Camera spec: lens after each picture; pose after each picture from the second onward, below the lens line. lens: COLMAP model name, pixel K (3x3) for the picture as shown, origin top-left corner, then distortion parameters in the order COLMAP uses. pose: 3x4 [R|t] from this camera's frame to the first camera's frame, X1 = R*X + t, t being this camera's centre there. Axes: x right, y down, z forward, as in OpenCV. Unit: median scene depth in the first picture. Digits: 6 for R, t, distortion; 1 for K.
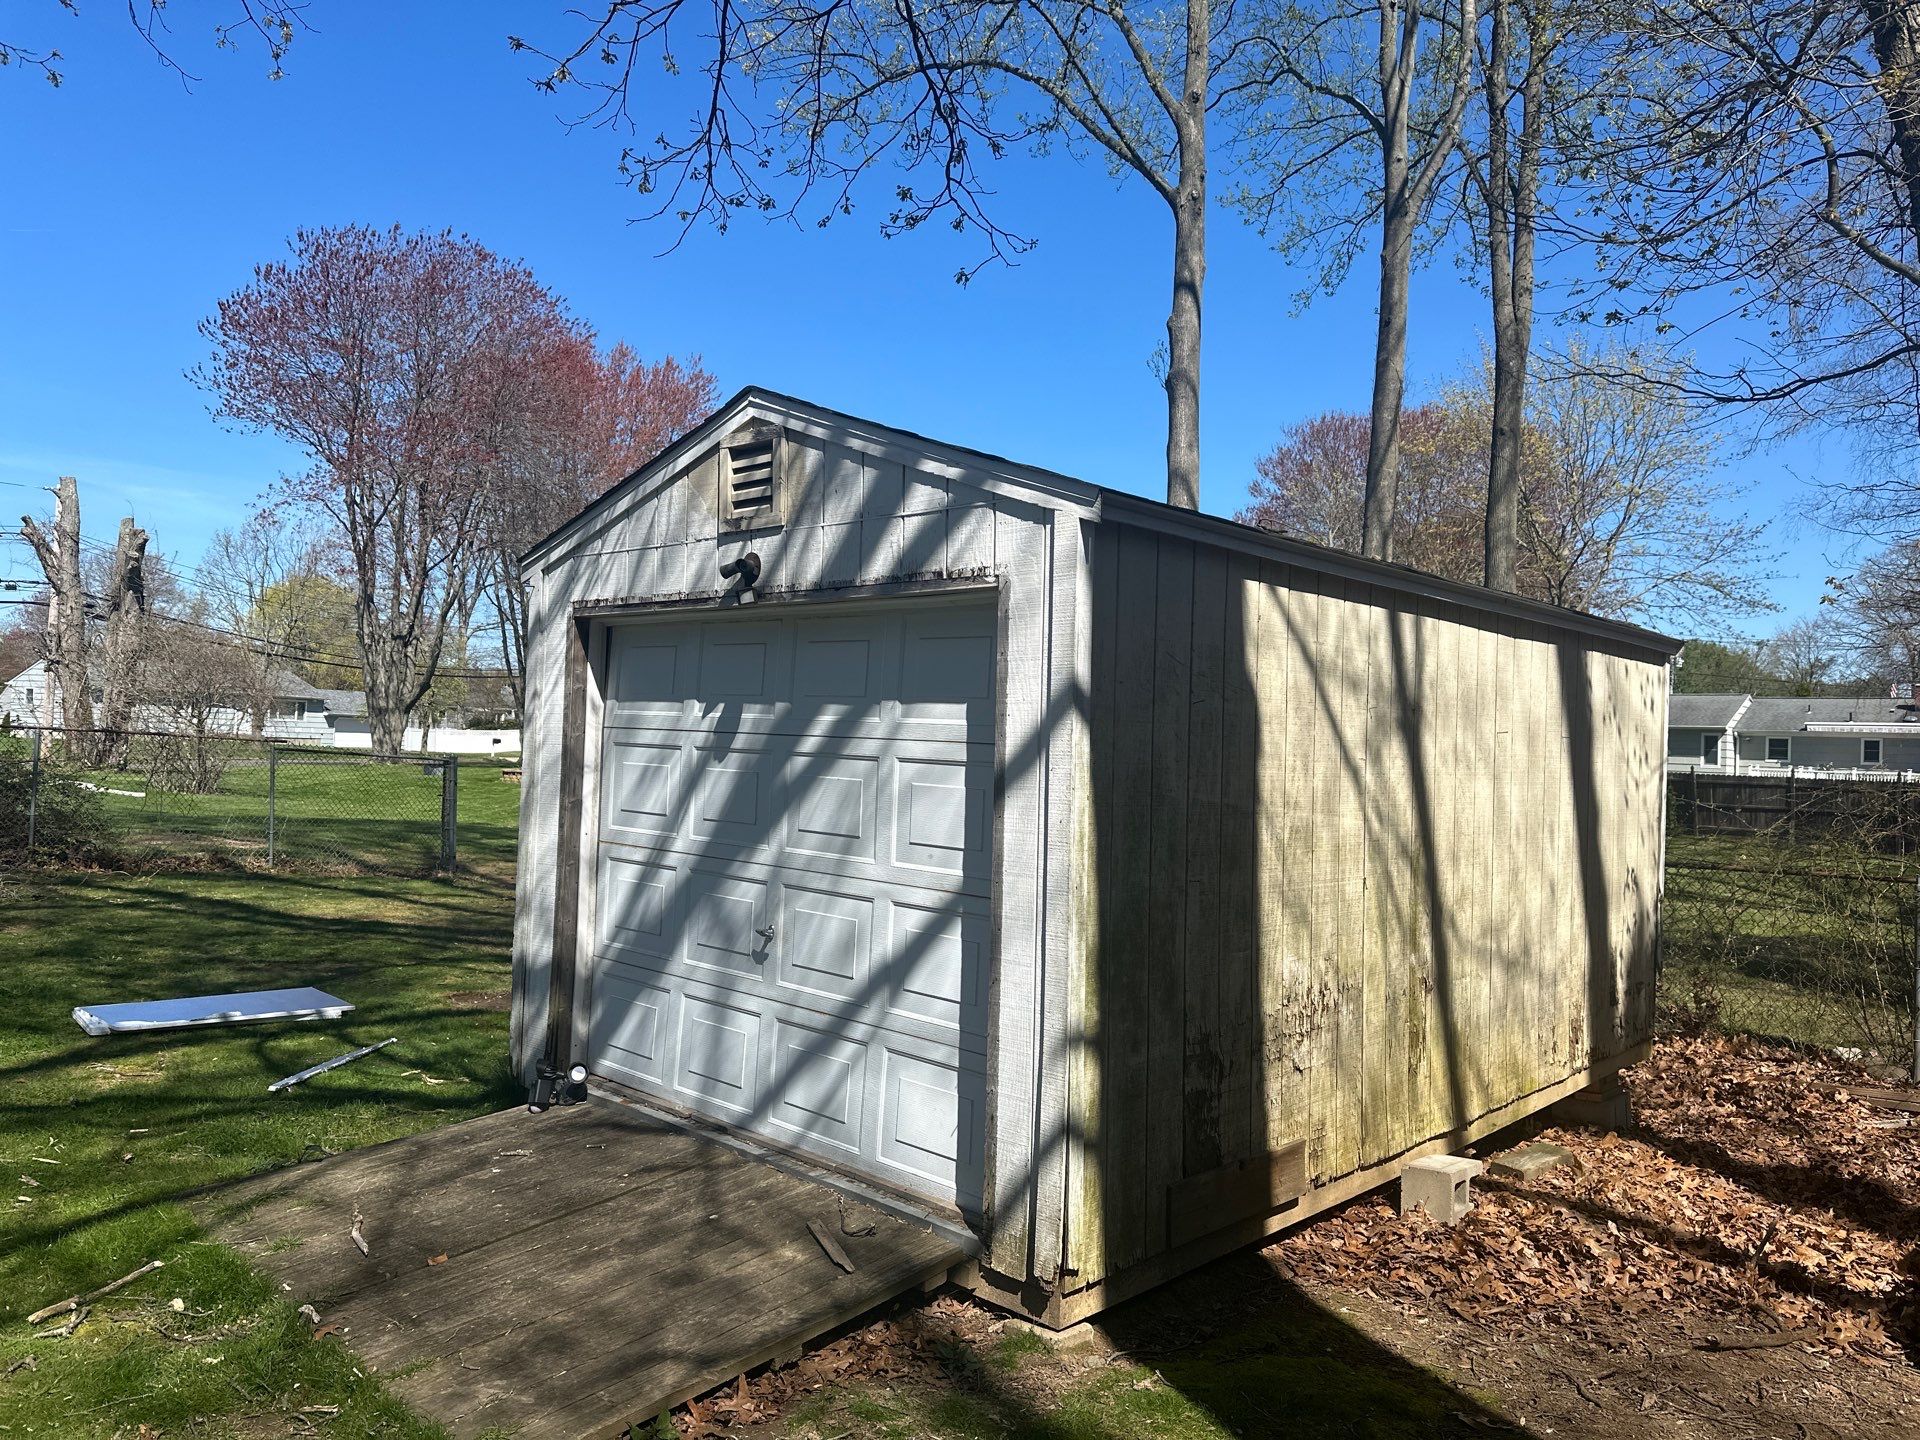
lens RADIAL K [[1334.0, 0, 952.1], [0, 1334.0, 704.0], [0, 0, 1]] dist [0.120495, -0.198774]
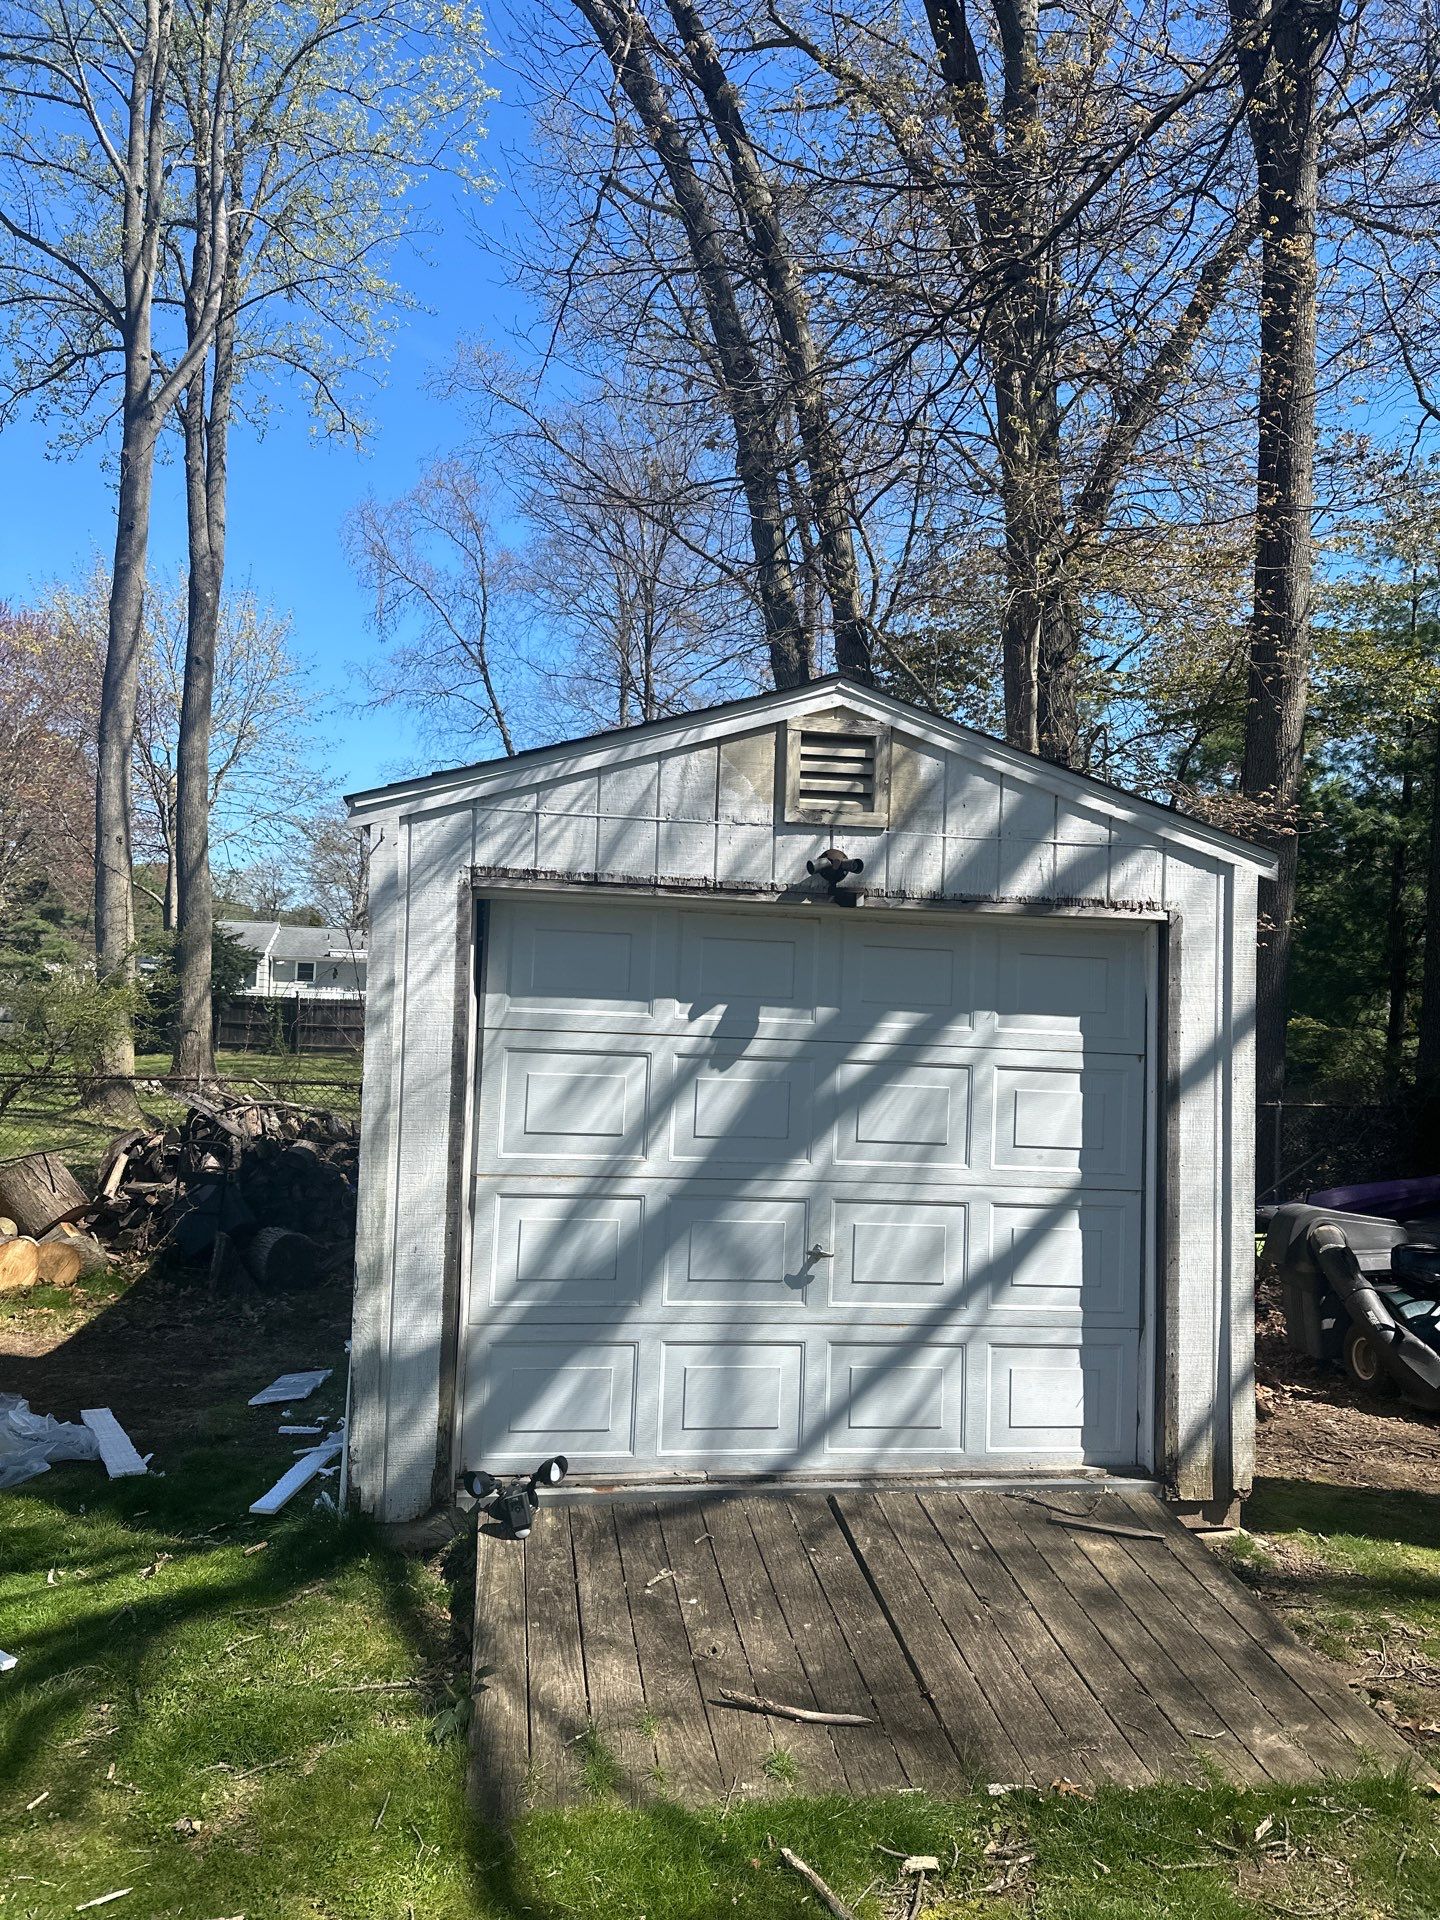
lens RADIAL K [[1364.9, 0, 685.4], [0, 1364.9, 934.9], [0, 0, 1]] dist [0.092768, -0.116410]
pose [[0.604148, 0.026444, 0.796433, -0.969669], [-0.037916, 0.999271, -0.004416, -0.044734], [-0.795969, -0.027530, 0.604711, 0.501135]]
